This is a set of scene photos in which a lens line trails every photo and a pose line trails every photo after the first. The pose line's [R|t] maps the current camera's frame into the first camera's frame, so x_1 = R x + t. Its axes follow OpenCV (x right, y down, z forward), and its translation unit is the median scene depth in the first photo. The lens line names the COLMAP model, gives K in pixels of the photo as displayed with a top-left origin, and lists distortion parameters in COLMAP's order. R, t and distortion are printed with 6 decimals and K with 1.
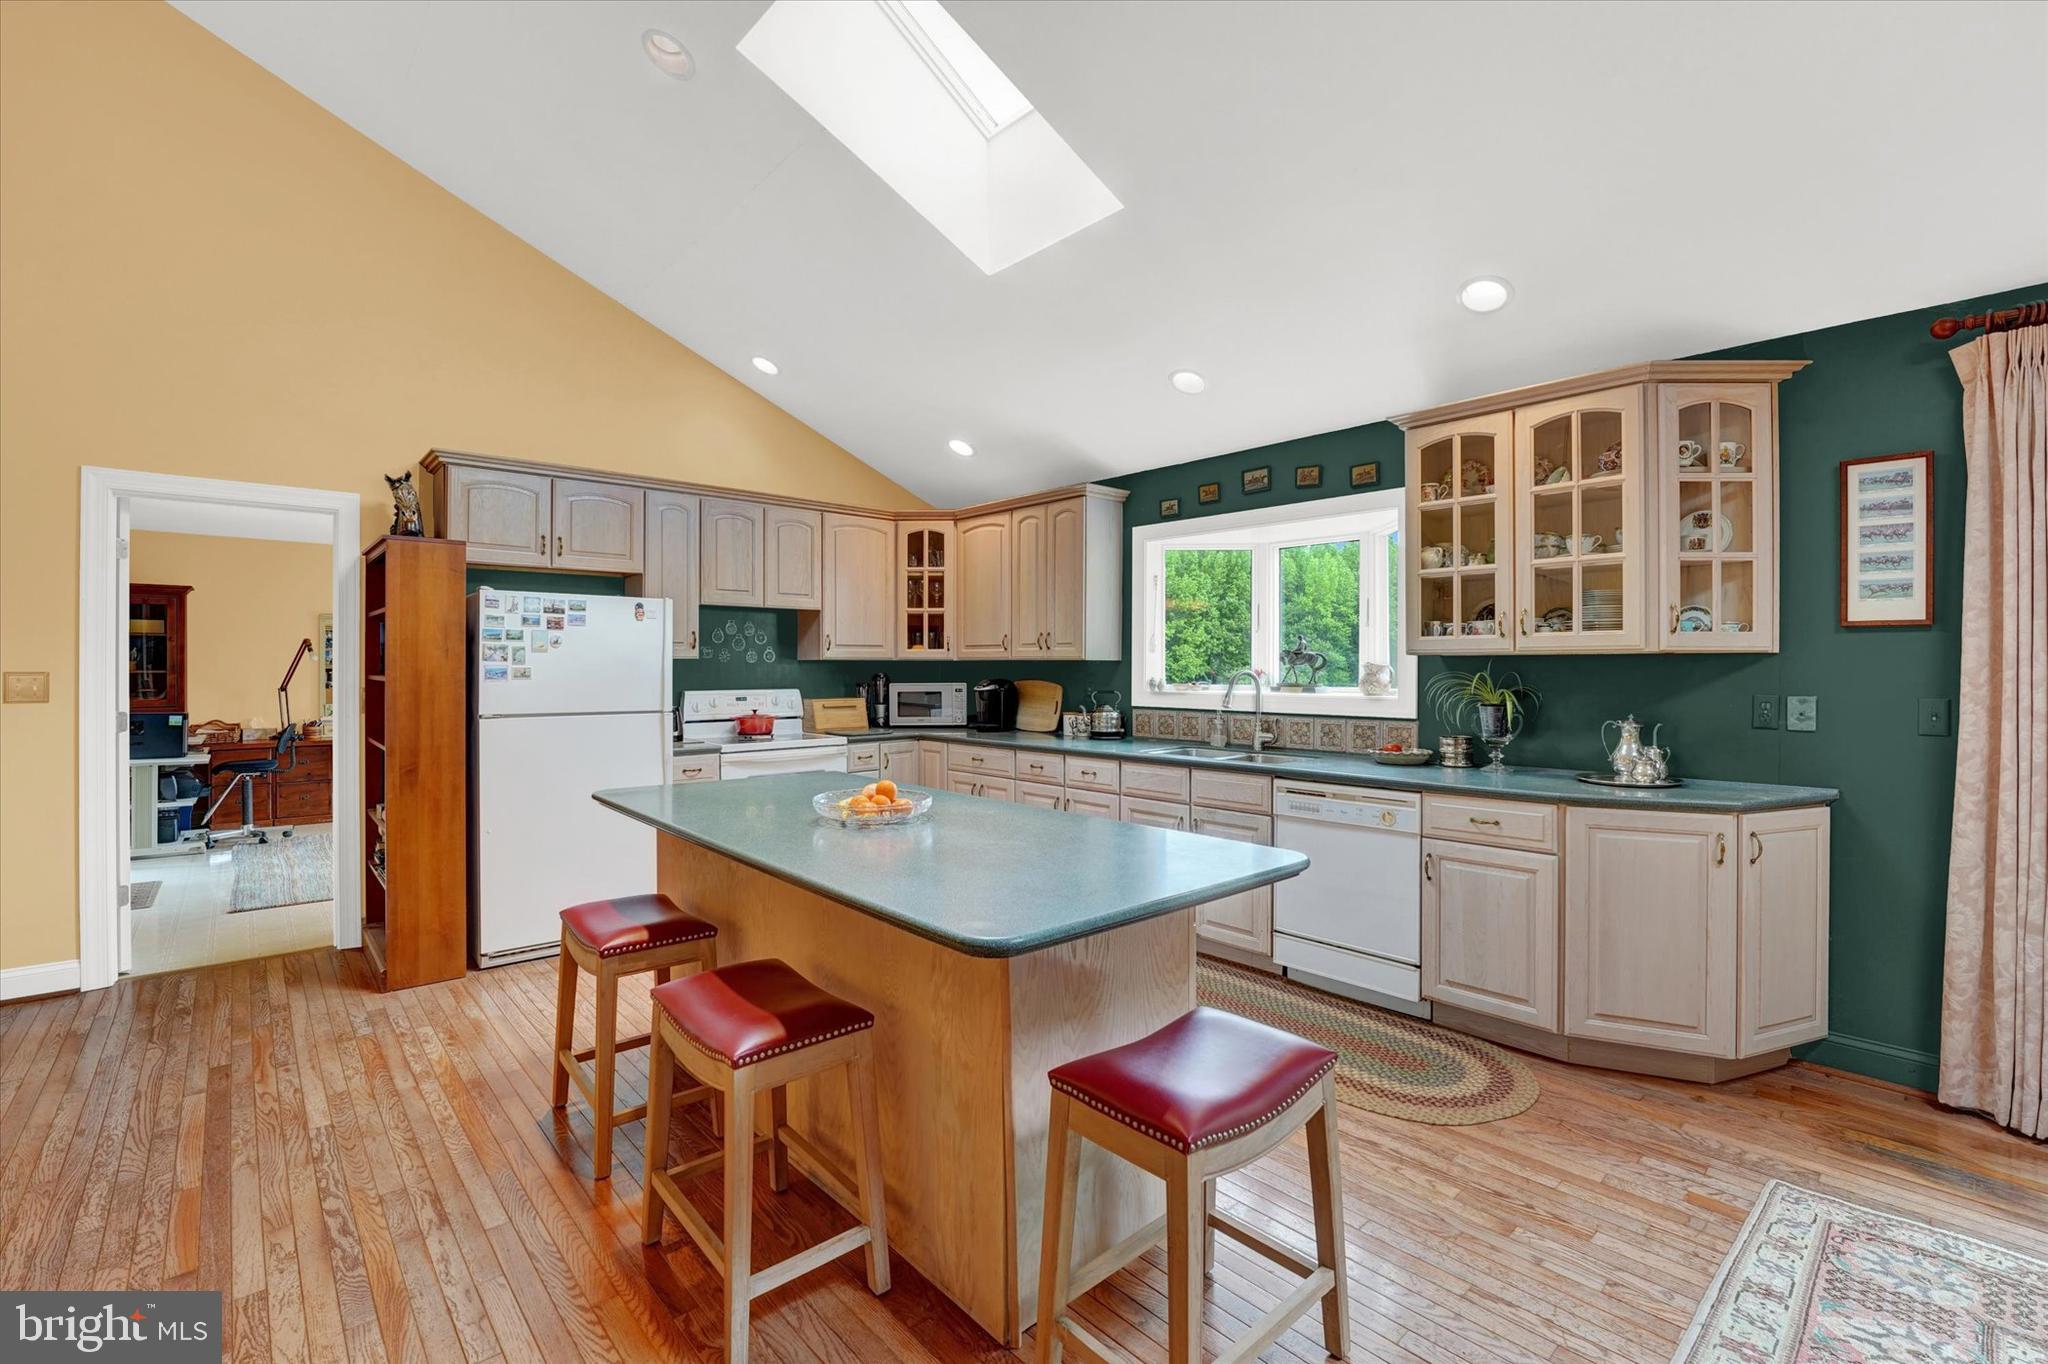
lens RADIAL K [[878.5, 0, 1027.9], [0, 878.5, 681.6], [0, 0, 1]] dist [-0.010301, 0.000808]
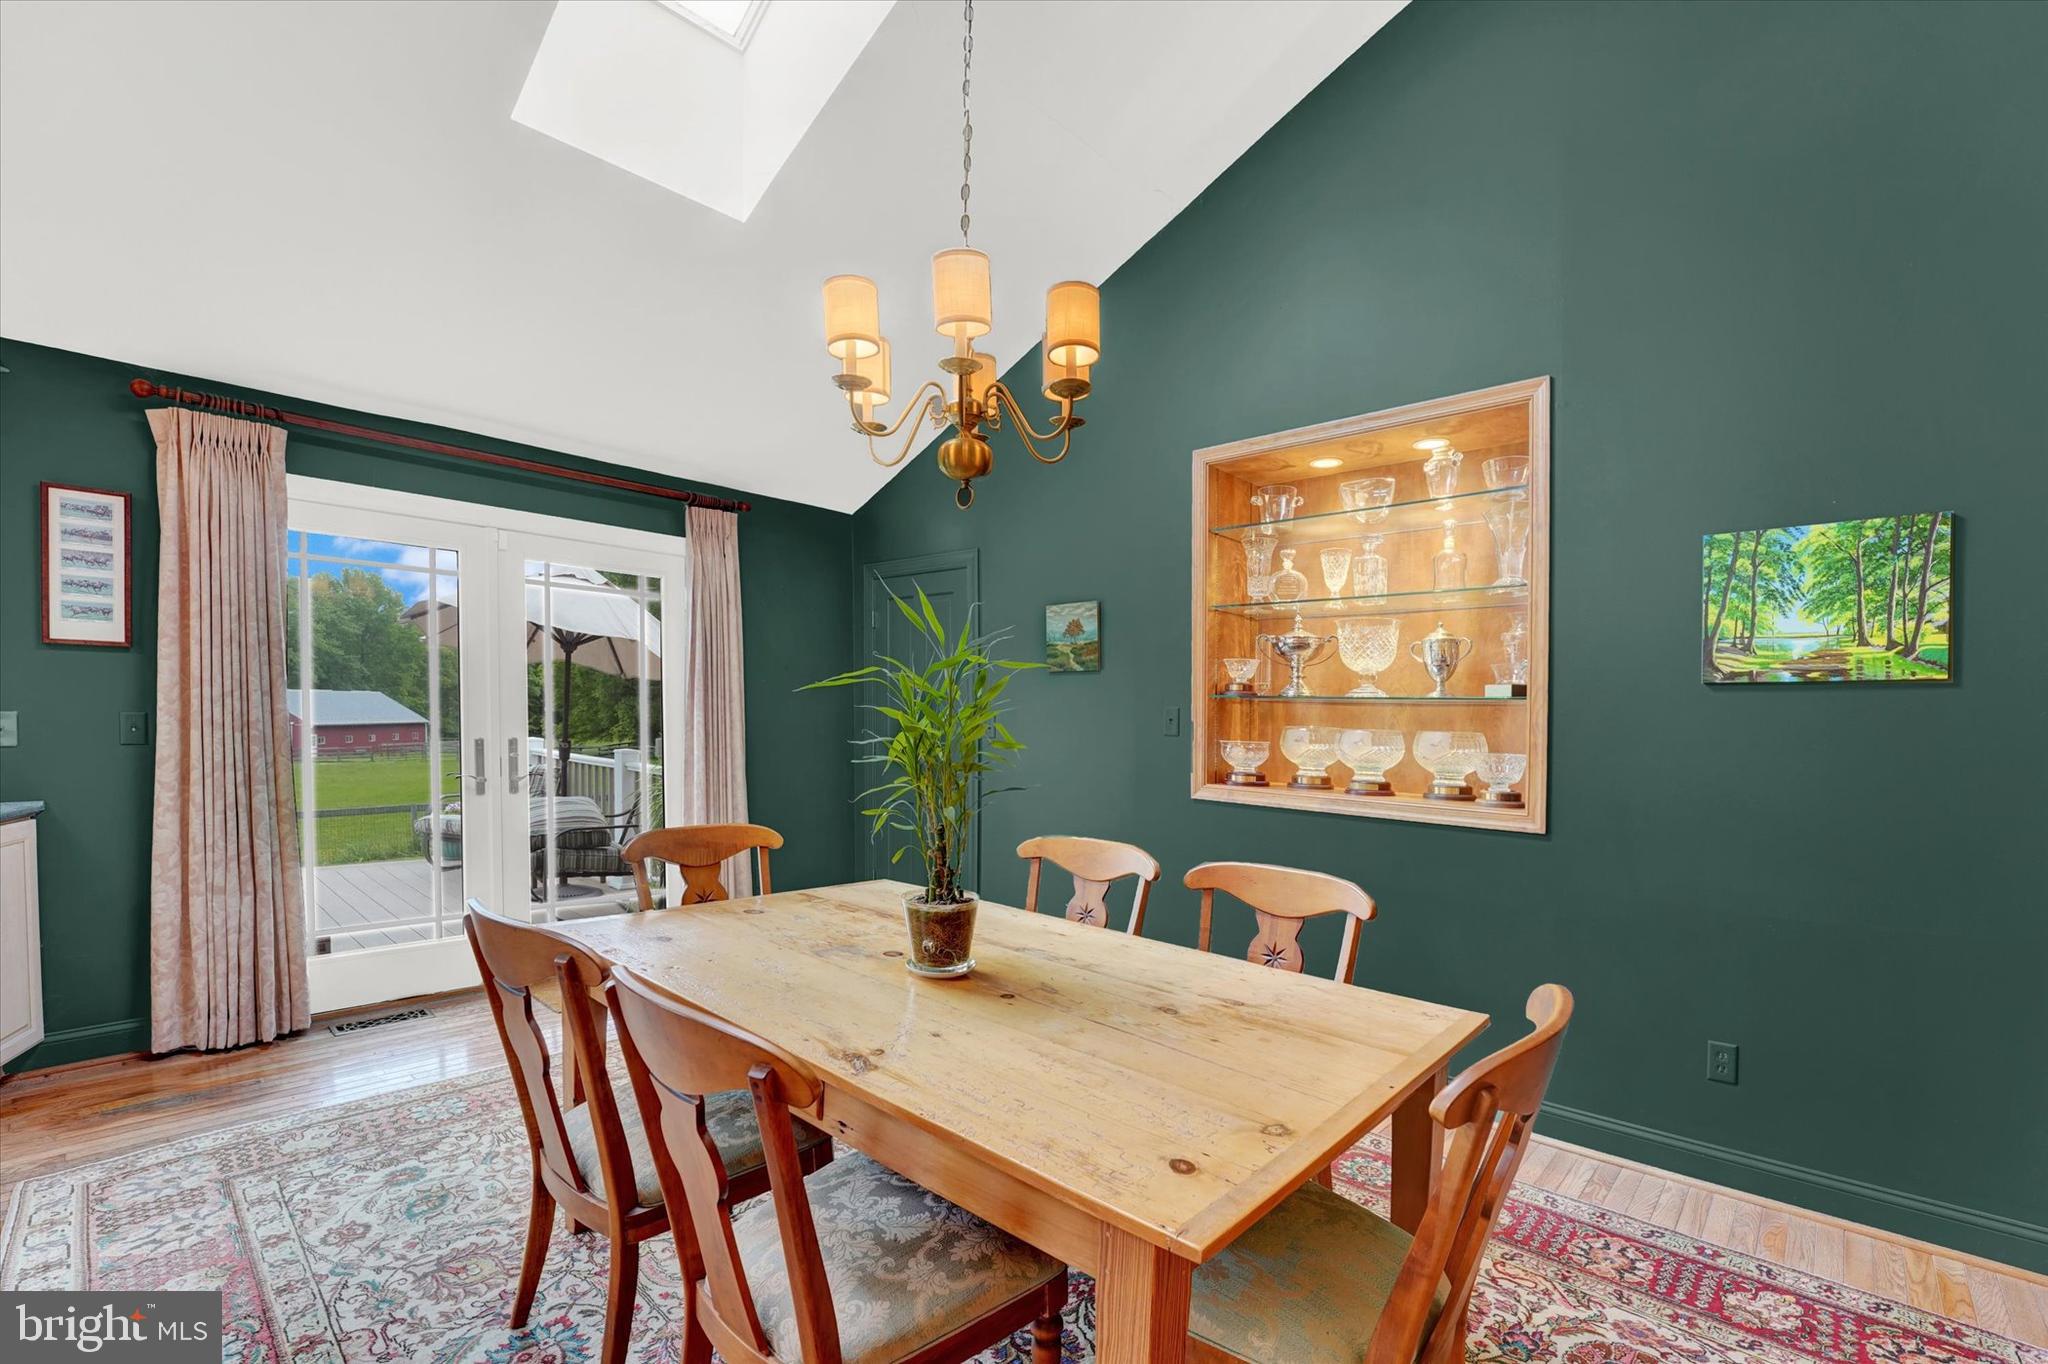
lens RADIAL K [[878.5, 0, 1033.3], [0, 878.5, 705.5], [0, 0, 1]] dist [-0.010301, 0.000808]
pose [[-0.097610, 0.001641, 0.995223, -0.179458], [-0.002951, 0.999994, -0.001938, 0.008288], [-0.995220, -0.003126, -0.097605, -0.053737]]
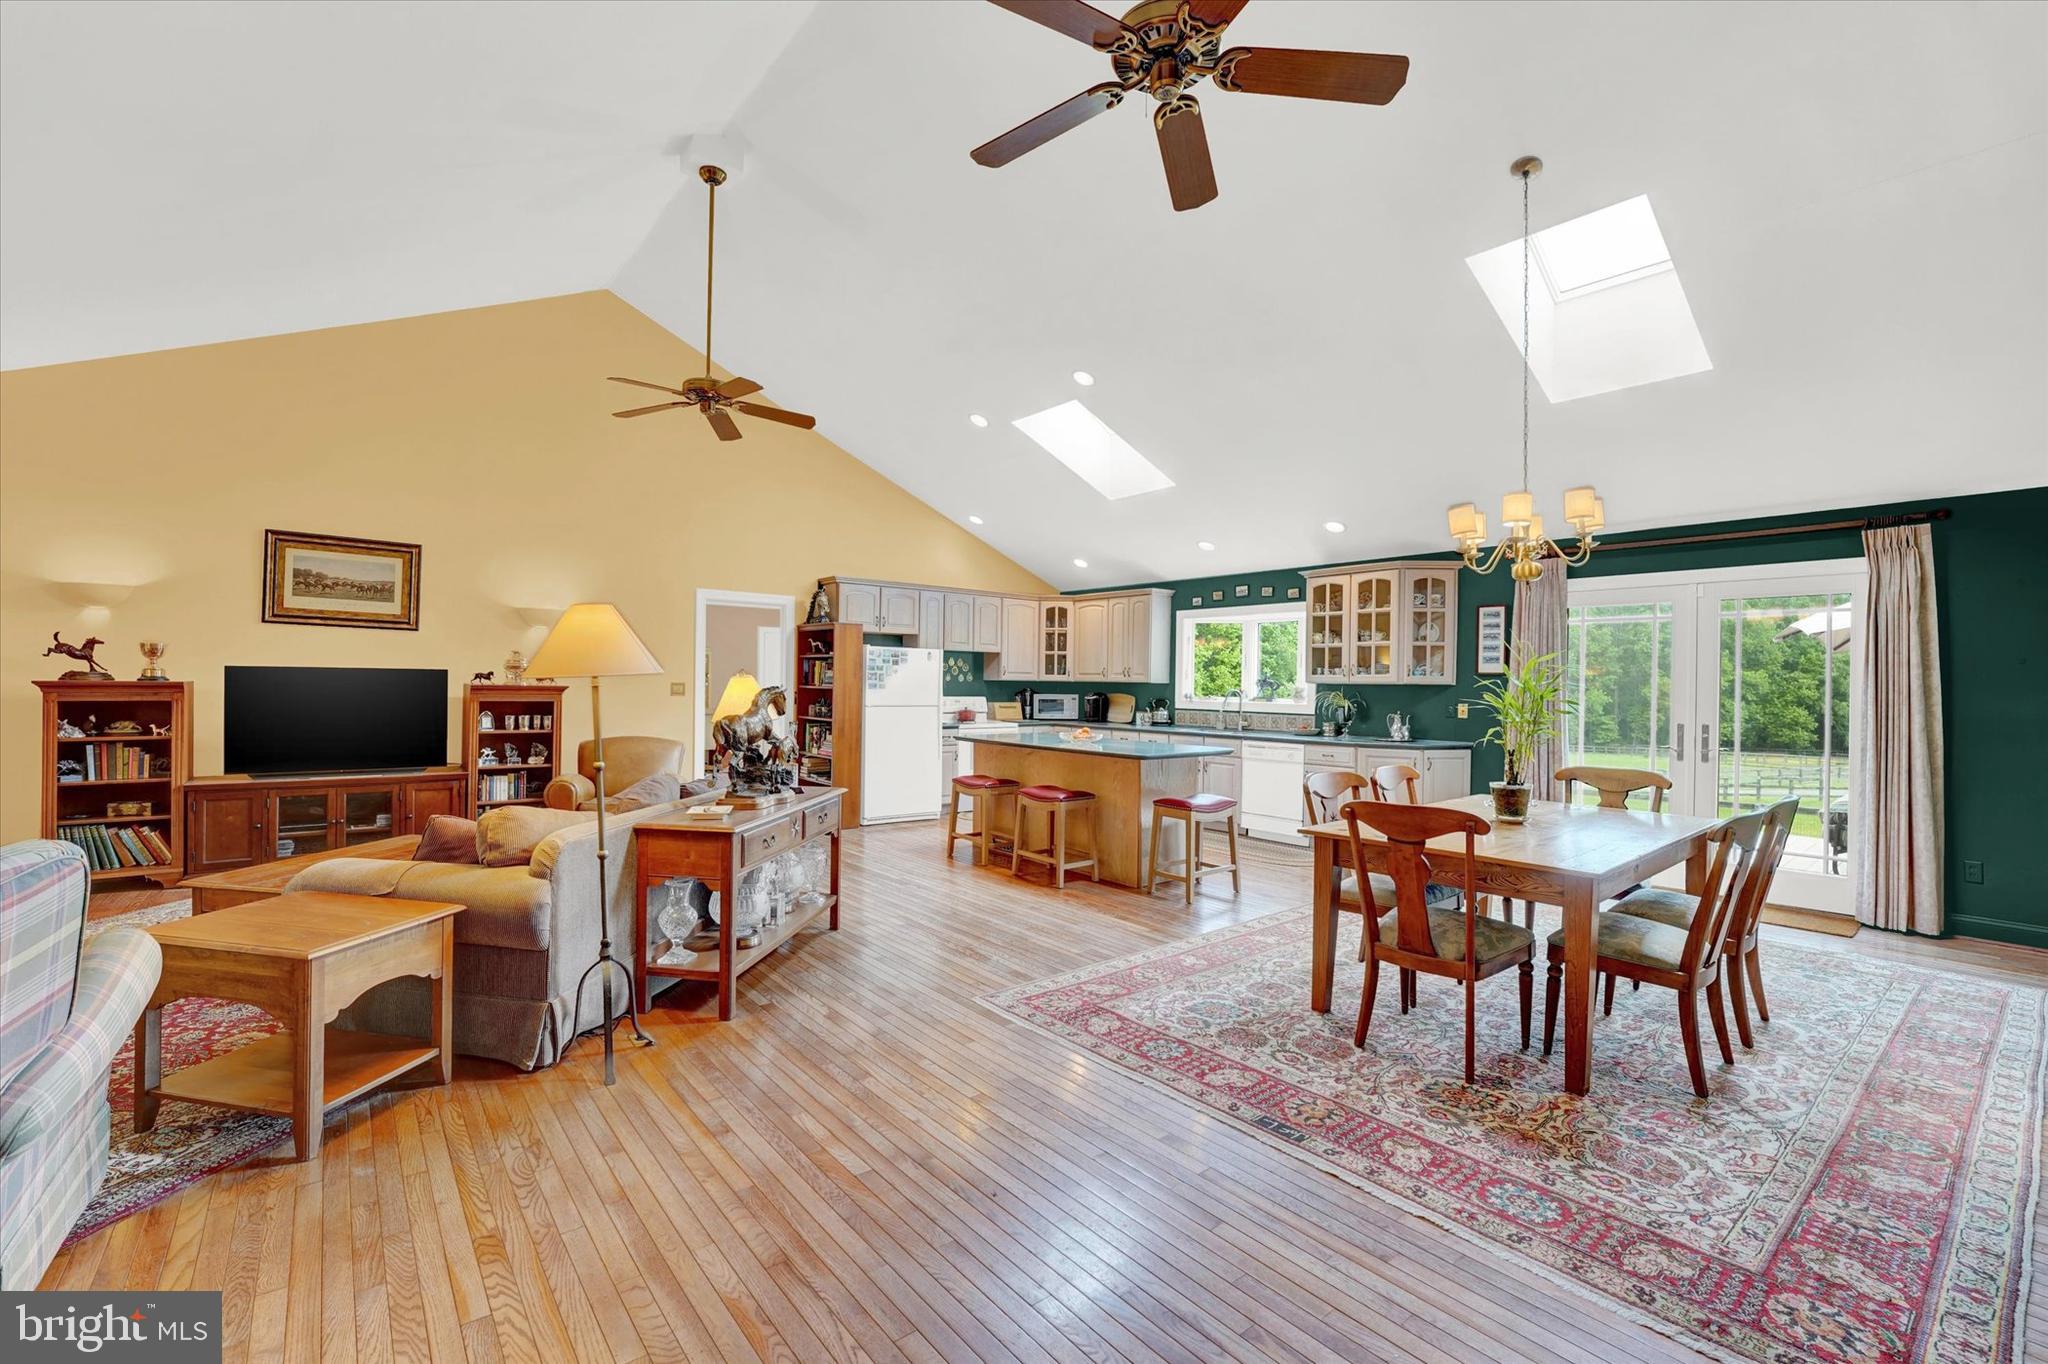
lens RADIAL K [[878.5, 0, 1031.4], [0, 878.5, 696.1], [0, 0, 1]] dist [-0.010301, 0.000808]
pose [[0.999420, 0.014780, -0.030667, -0.204326], [-0.014884, 0.999884, -0.003158, 0.021517], [0.030617, 0.003612, 0.999525, -1.381338]]
